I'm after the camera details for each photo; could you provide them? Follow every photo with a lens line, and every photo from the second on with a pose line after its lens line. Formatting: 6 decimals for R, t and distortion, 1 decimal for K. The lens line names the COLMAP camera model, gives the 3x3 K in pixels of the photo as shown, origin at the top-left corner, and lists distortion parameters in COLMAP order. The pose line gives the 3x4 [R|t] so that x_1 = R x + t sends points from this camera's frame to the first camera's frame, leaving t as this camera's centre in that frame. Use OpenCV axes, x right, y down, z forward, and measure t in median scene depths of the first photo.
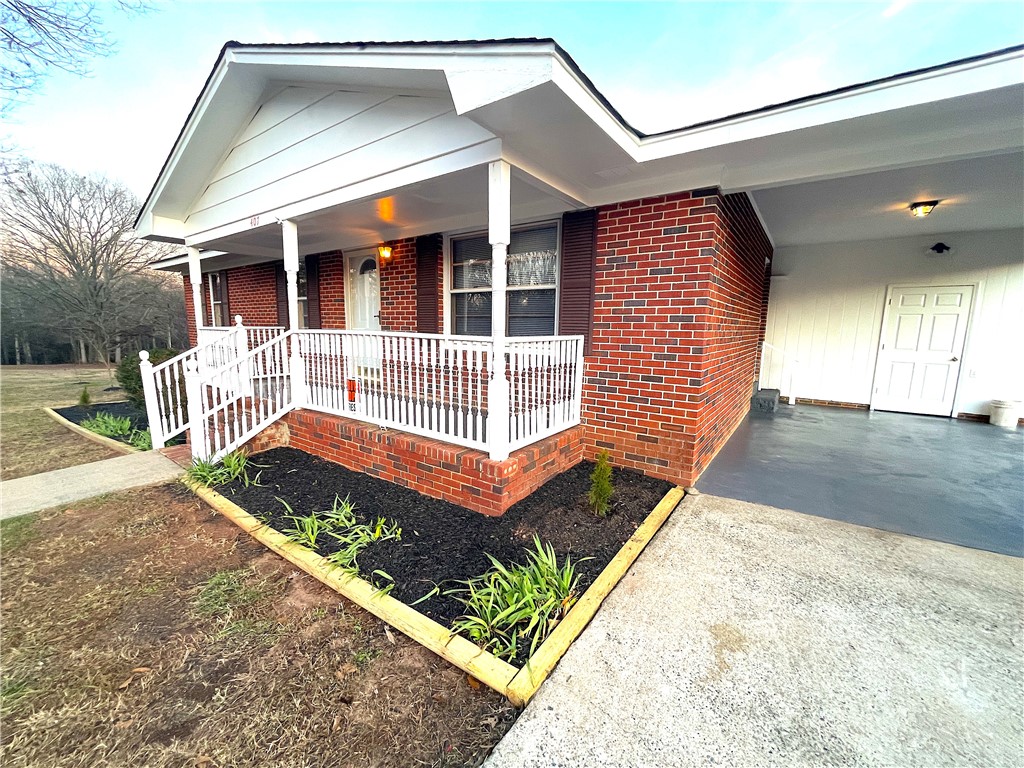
lens RADIAL K [[406.8, 0, 512.0], [0, 406.8, 384.0], [0, 0, 1]] dist [0.015868, -0.008422]
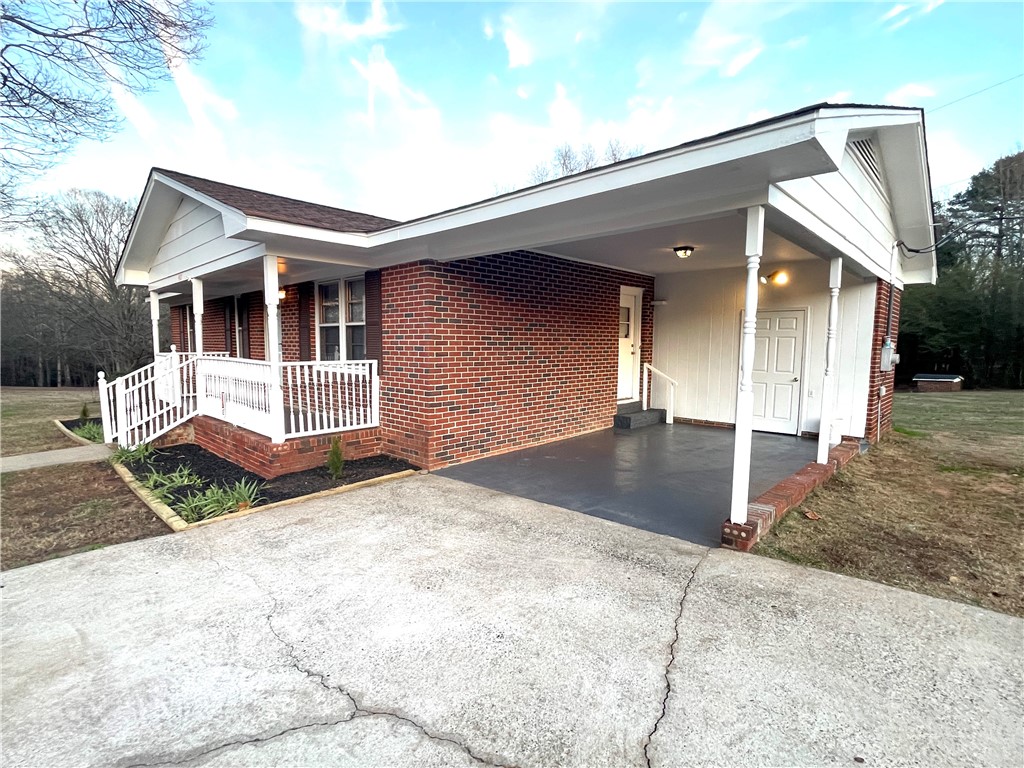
lens RADIAL K [[487.9, 0, 512.0], [0, 487.9, 384.0], [0, 0, 1]] dist [-0.002507, 0.000810]
pose [[0.991244, 0.003444, -0.132001, 0.711517], [-0.011295, 0.998207, -0.058780, 0.042894], [0.131562, 0.059756, 0.989505, -0.459124]]
